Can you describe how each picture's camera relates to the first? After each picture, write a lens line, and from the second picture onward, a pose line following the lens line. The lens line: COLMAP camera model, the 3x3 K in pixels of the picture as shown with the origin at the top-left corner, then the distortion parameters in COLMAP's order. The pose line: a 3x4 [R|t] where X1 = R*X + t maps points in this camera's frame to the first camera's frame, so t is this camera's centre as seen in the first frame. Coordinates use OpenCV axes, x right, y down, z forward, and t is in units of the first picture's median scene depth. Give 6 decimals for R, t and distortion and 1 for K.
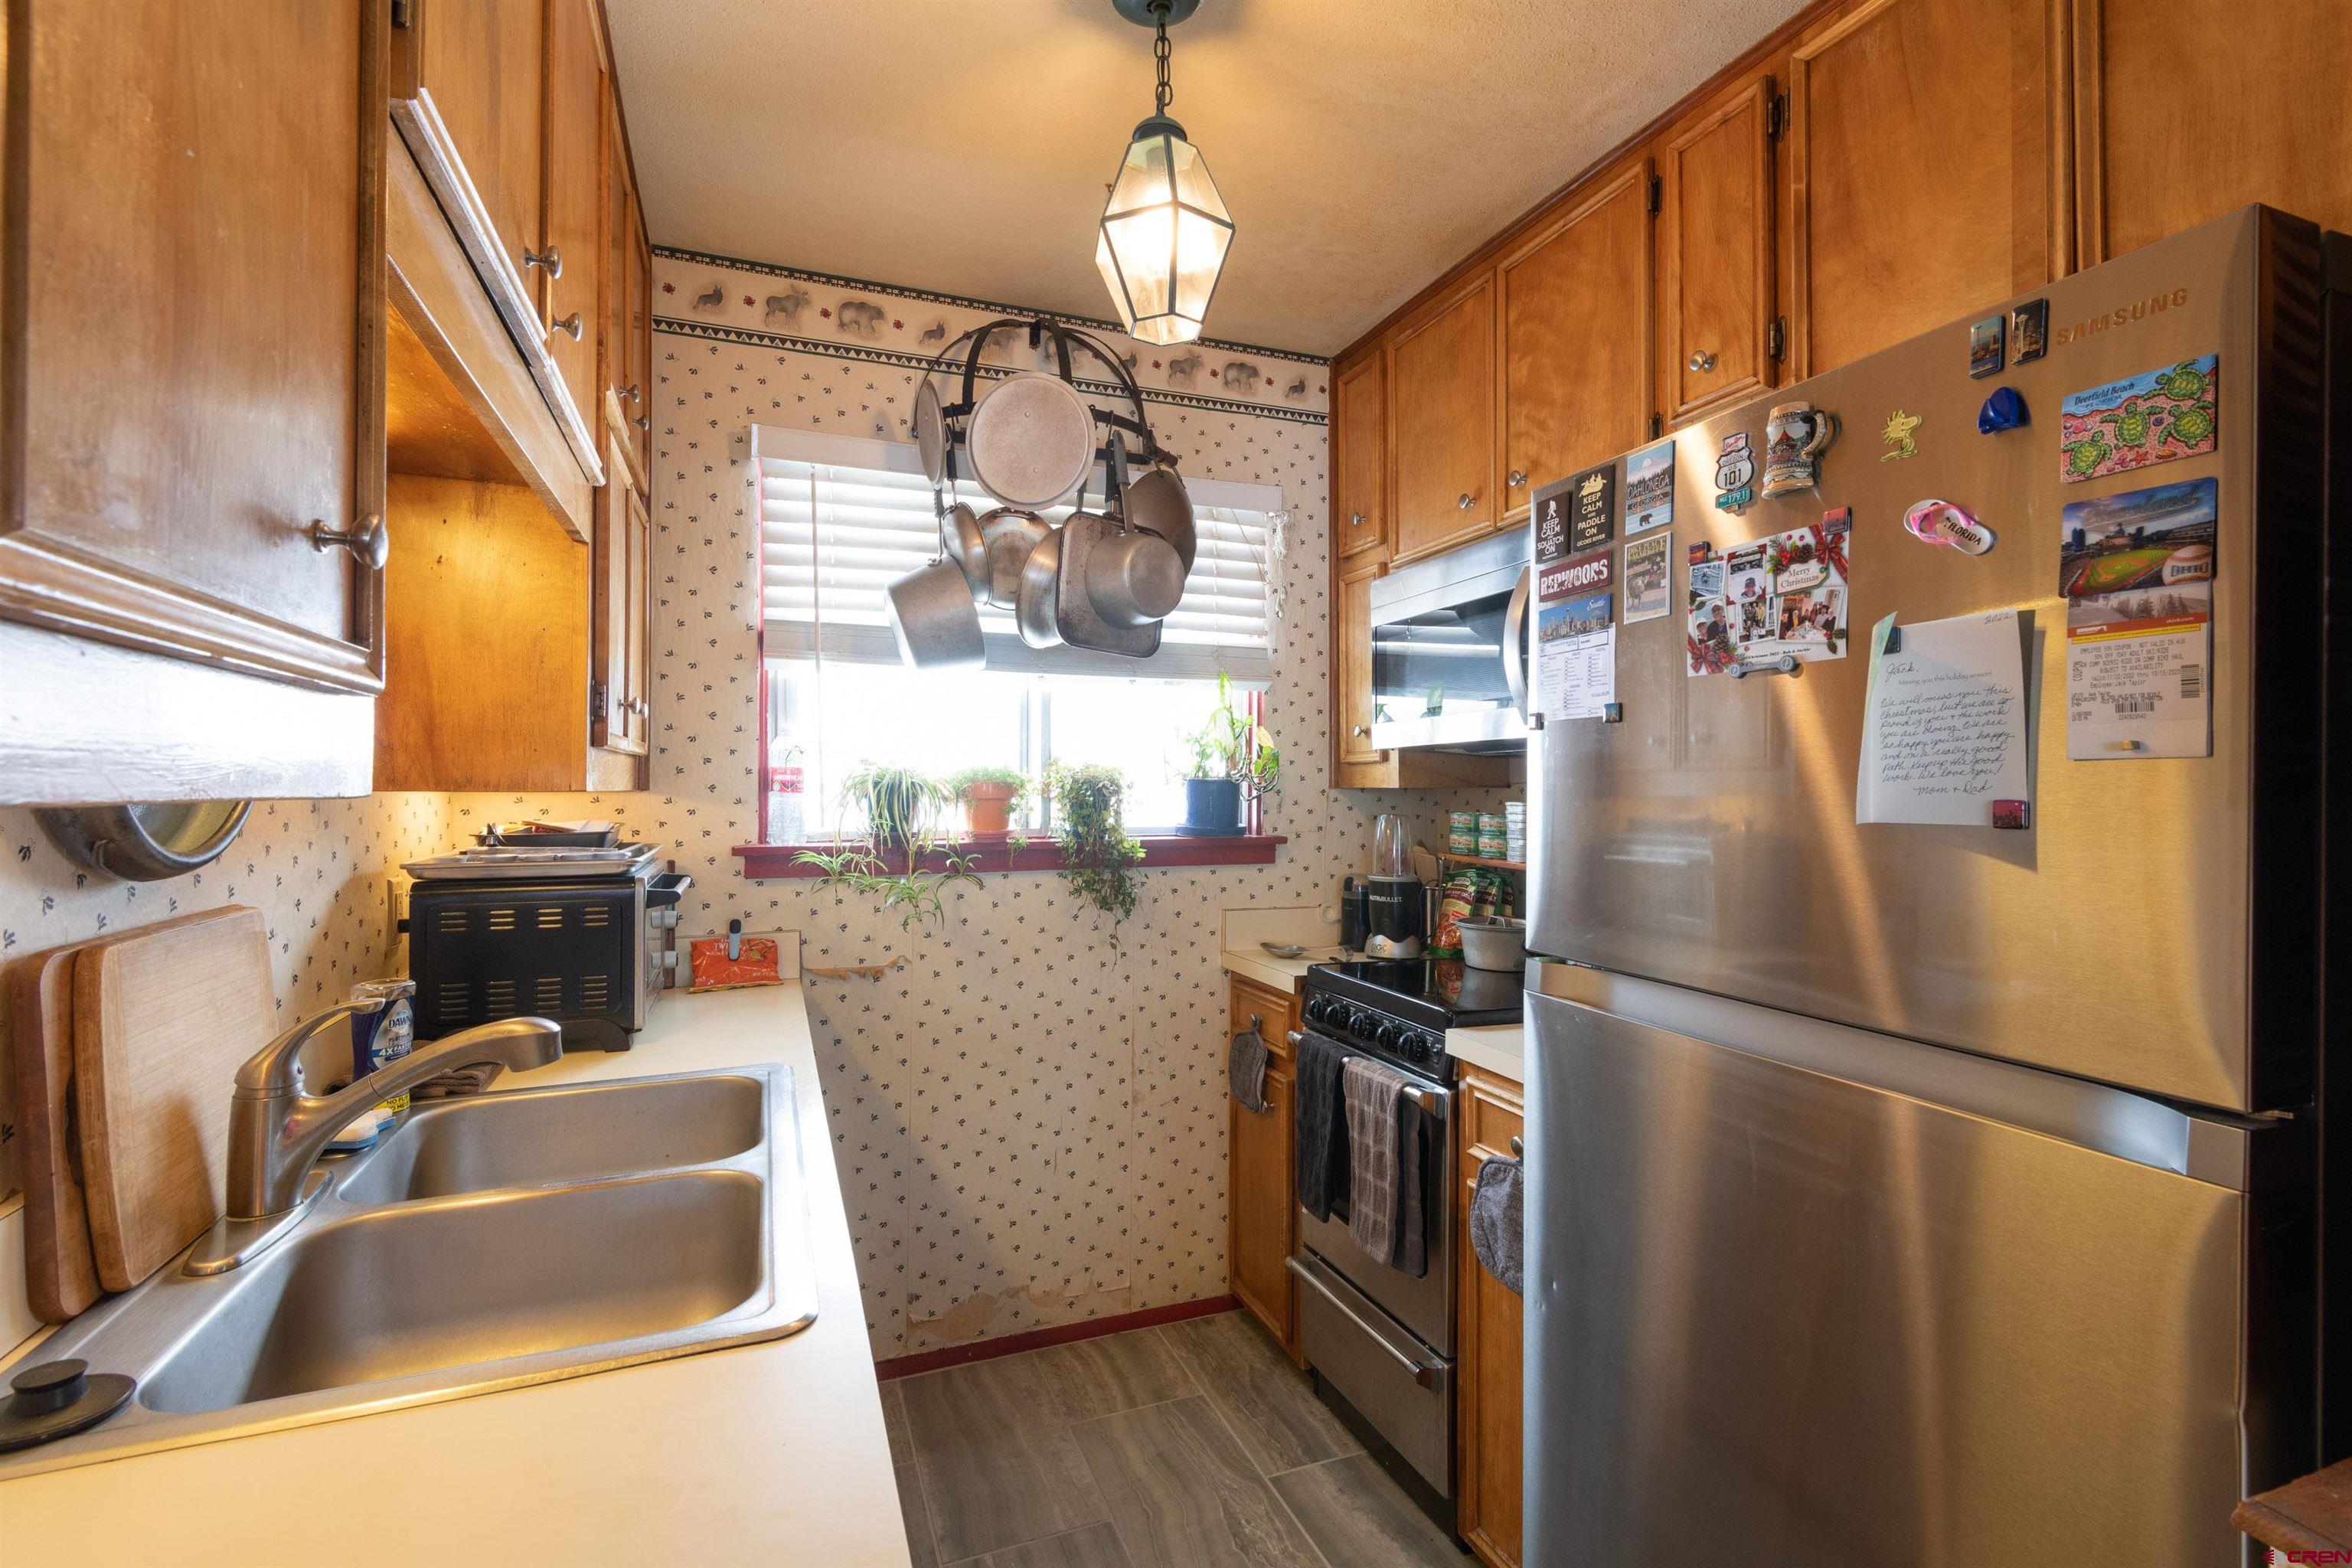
lens RADIAL K [[1077.1, 0, 1185.8], [0, 1077.1, 783.5], [0, 0, 1]] dist [0.023135, -0.016763]
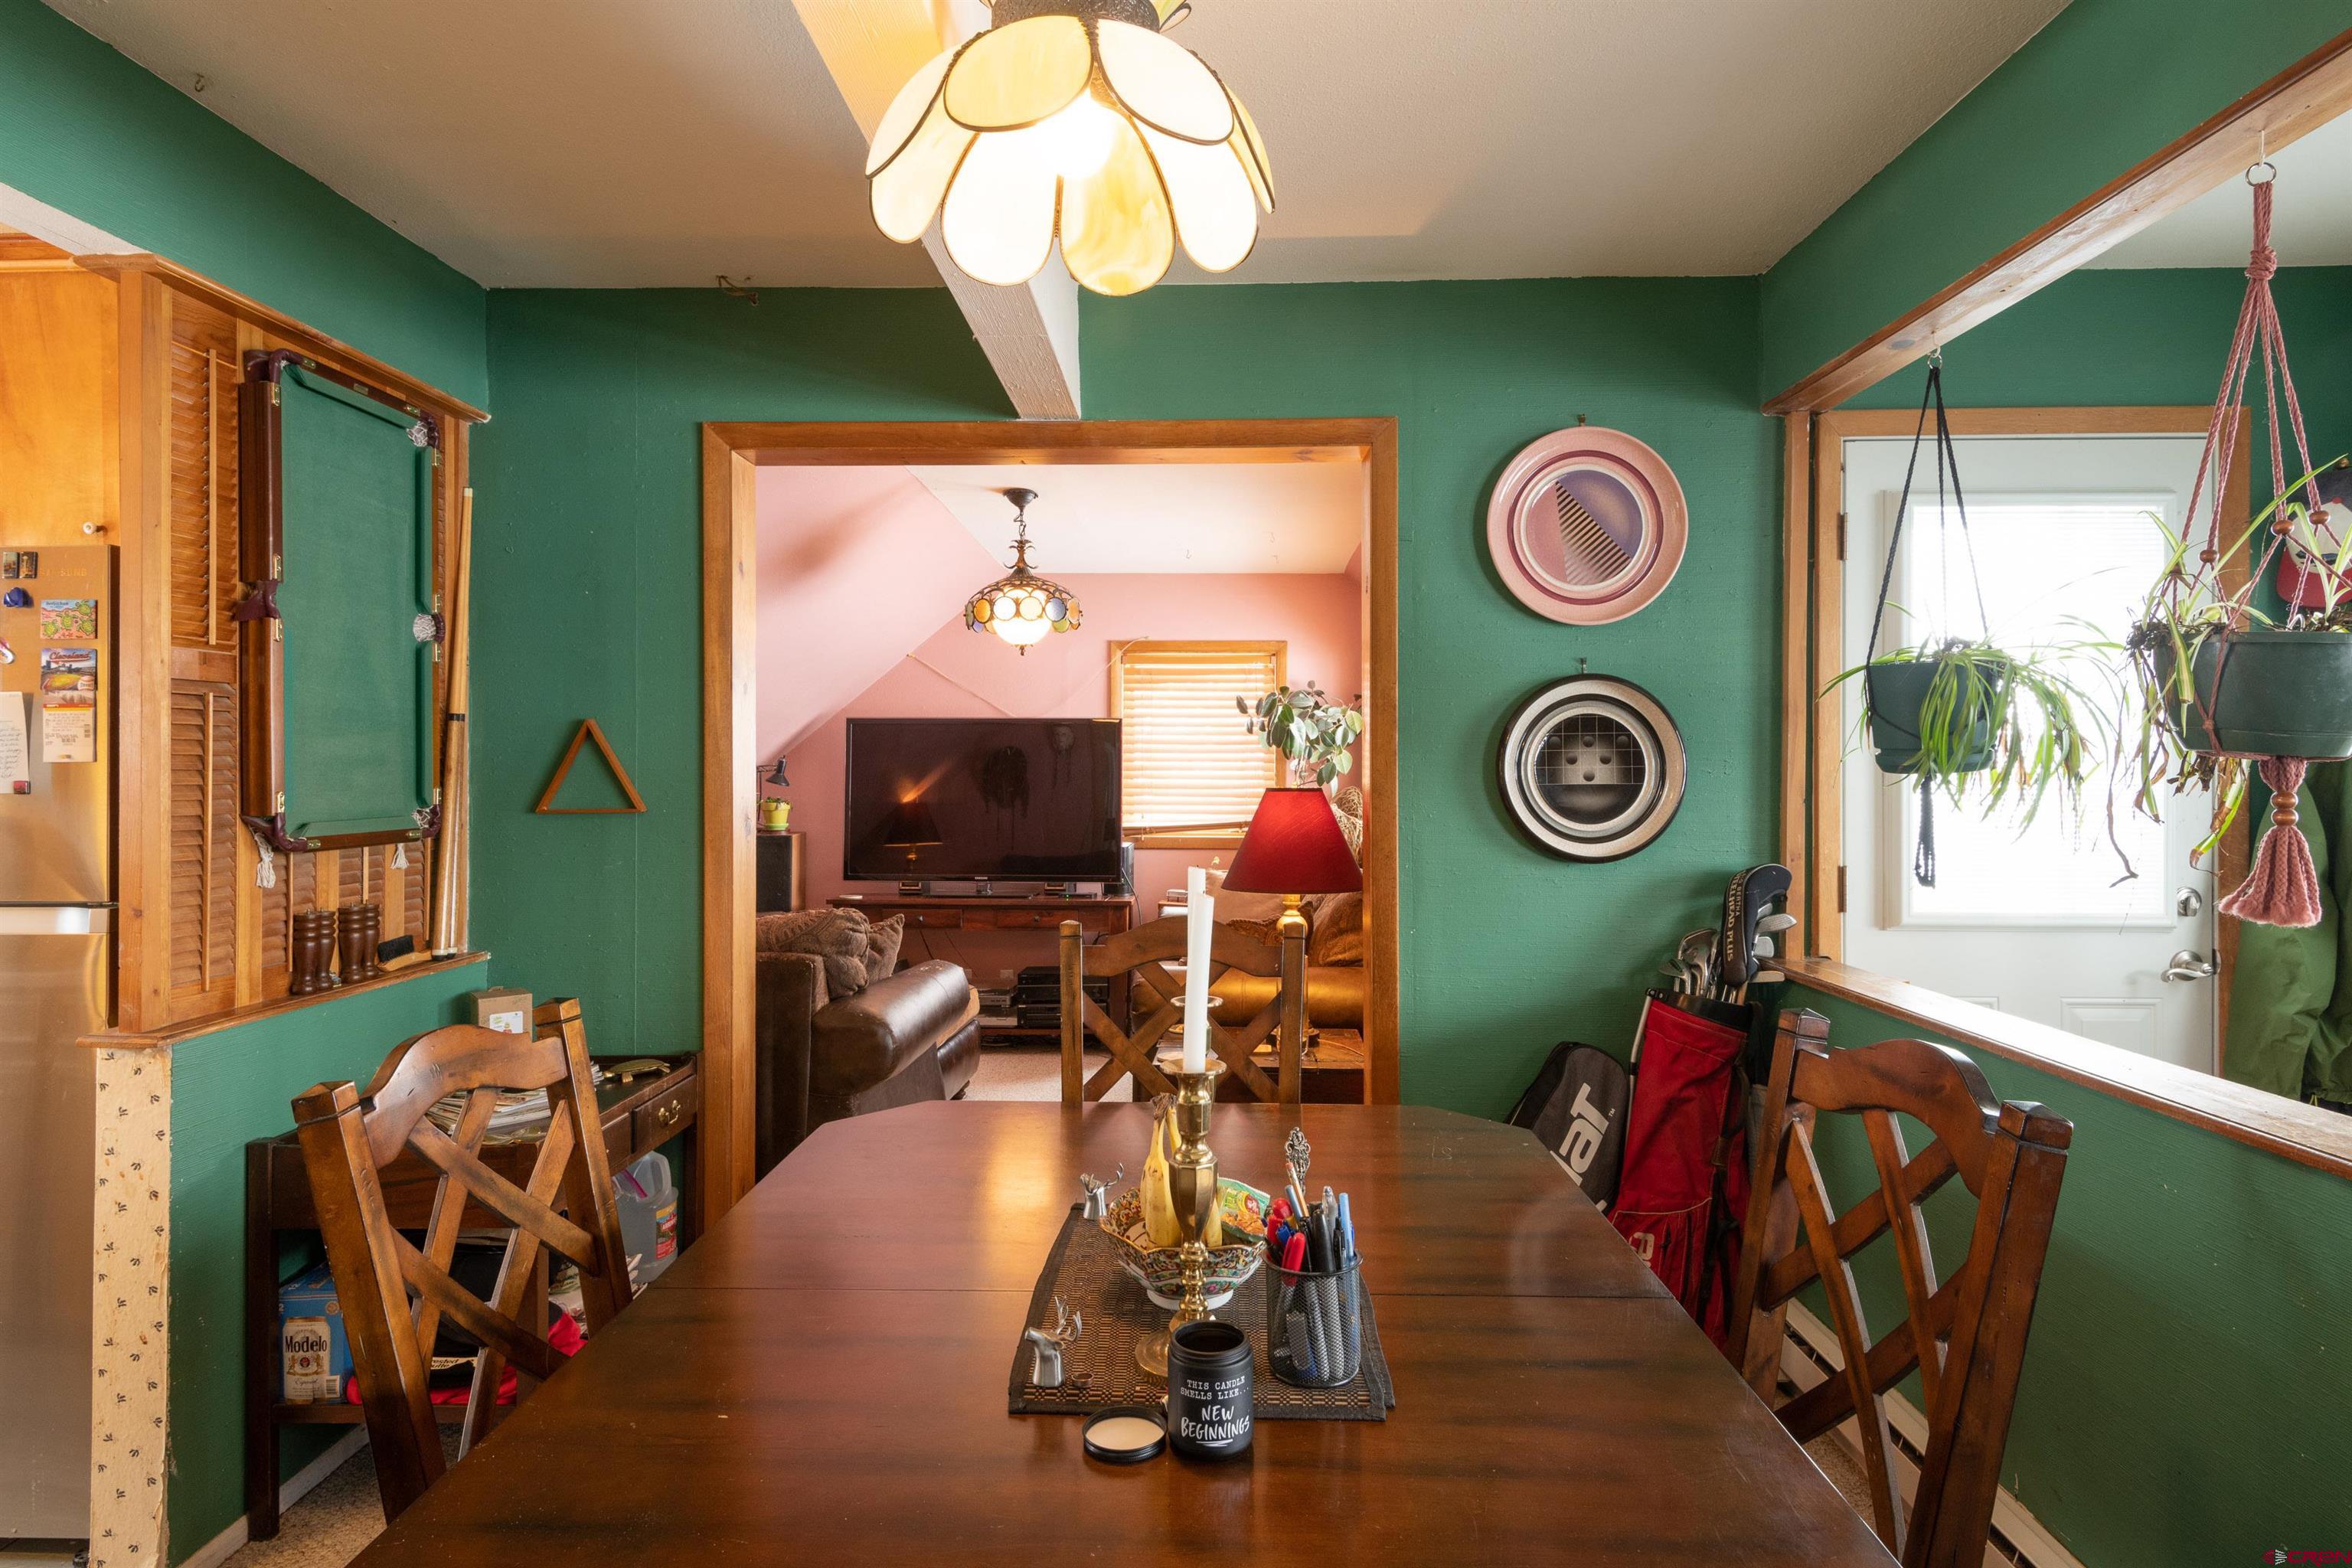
lens RADIAL K [[1270.7, 0, 1177.1], [0, 1270.7, 771.2], [0, 0, 1]] dist [0.015949, -0.004244]
pose [[0.400290, -0.005948, 0.916369, -0.272160], [0.005713, 0.999976, 0.003995, -0.000107], [-0.916371, 0.003636, 0.400314, -0.879354]]
